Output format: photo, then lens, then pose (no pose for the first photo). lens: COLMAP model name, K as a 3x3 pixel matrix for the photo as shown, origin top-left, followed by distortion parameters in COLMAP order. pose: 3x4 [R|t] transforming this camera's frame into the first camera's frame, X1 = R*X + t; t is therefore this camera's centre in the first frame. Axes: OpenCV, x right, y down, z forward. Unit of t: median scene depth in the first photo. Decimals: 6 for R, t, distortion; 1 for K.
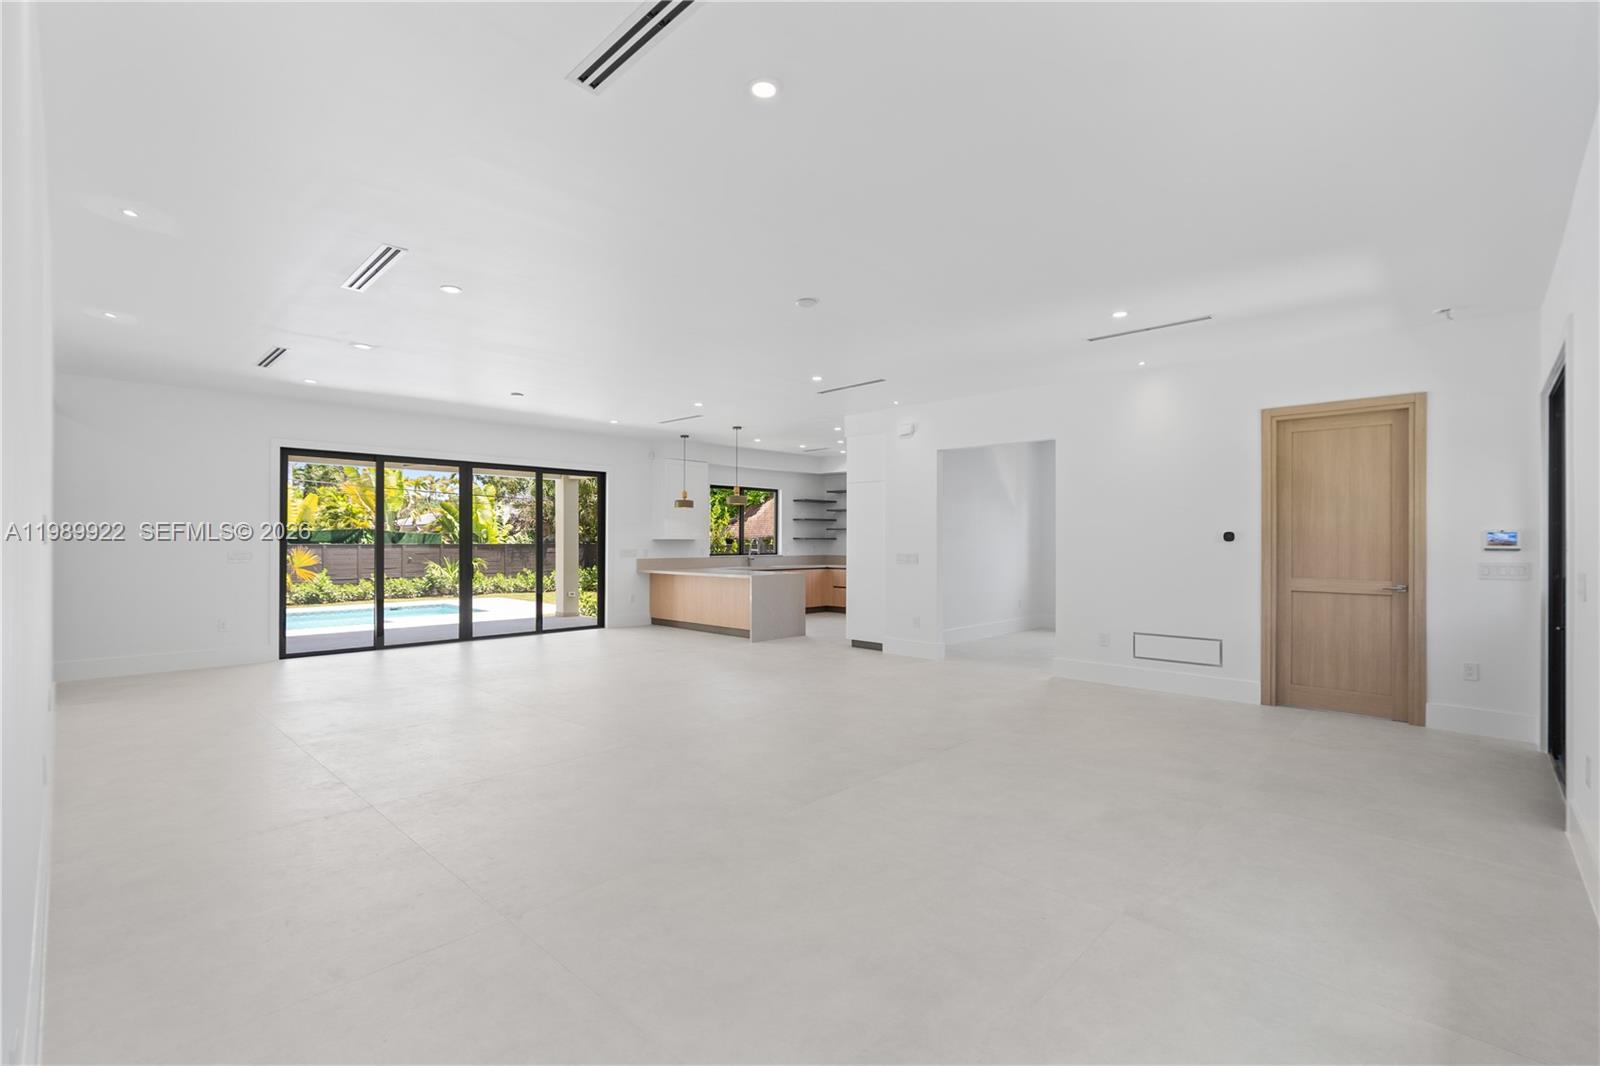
lens RADIAL K [[720.7, 0, 811.3], [0, 720.7, 535.5], [0, 0, 1]] dist [-0.004745, 0.000675]
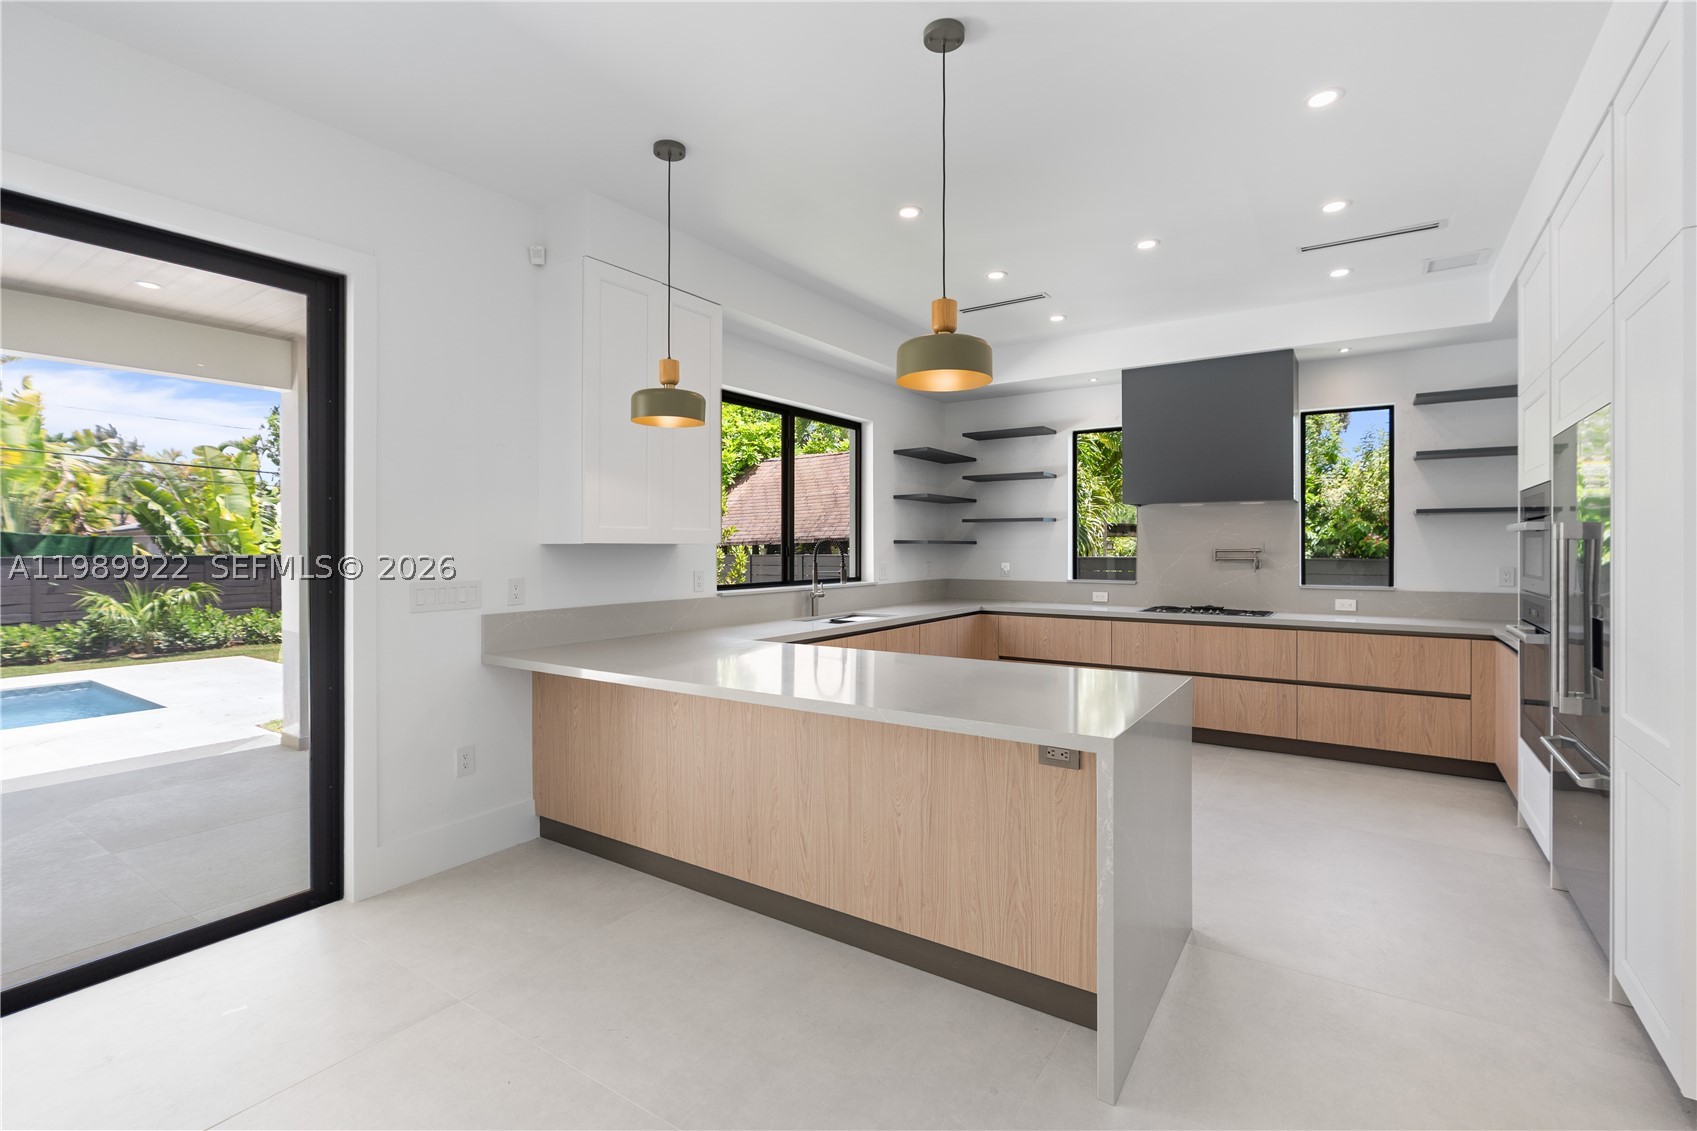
lens RADIAL K [[764.4, 0, 842.8], [0, 764.4, 545.7], [0, 0, 1]] dist [-0.004745, 0.000675]
pose [[0.988278, -0.004015, 0.152611, -0.146786], [0.003214, 0.999980, 0.005490, 0.004575], [-0.152630, -0.004935, 0.988271, 0.673802]]
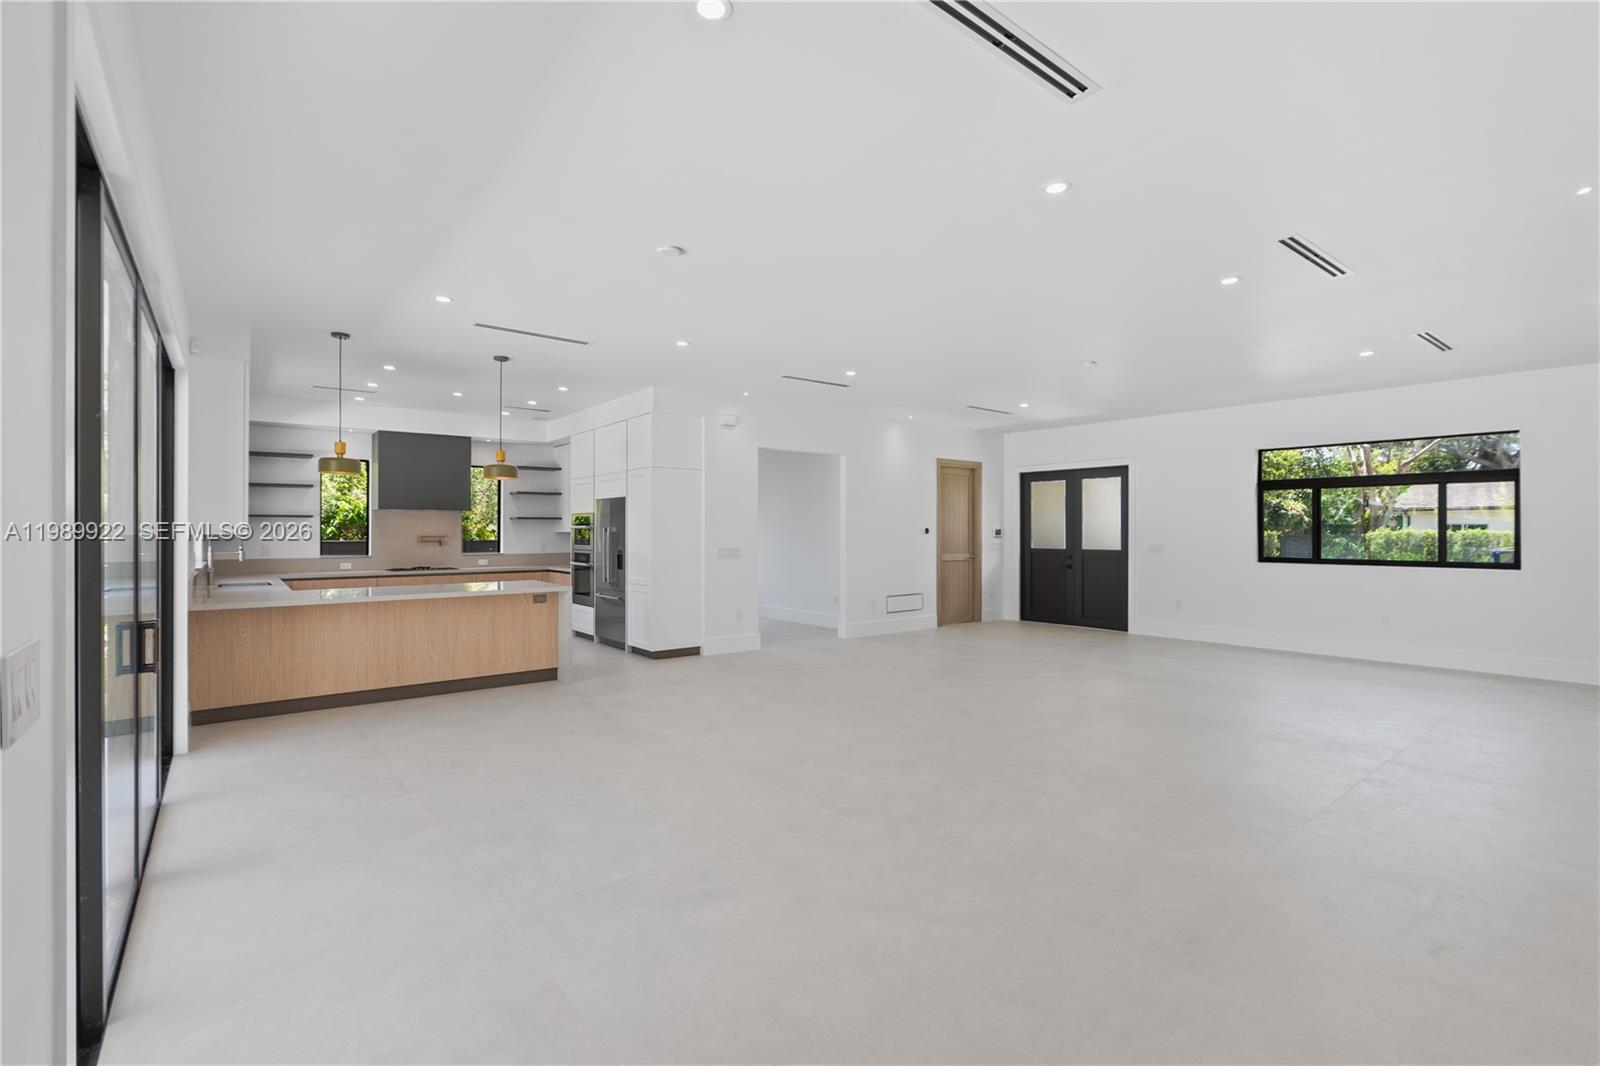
lens RADIAL K [[720.7, 0, 798.7], [0, 720.7, 532.8], [0, 0, 1]] dist [-0.004745, 0.000675]
pose [[0.141181, -0.004641, 0.989973, -0.604425], [-0.007307, 0.999957, 0.005730, -0.001045], [-0.989957, -0.008043, 0.141141, 0.564699]]
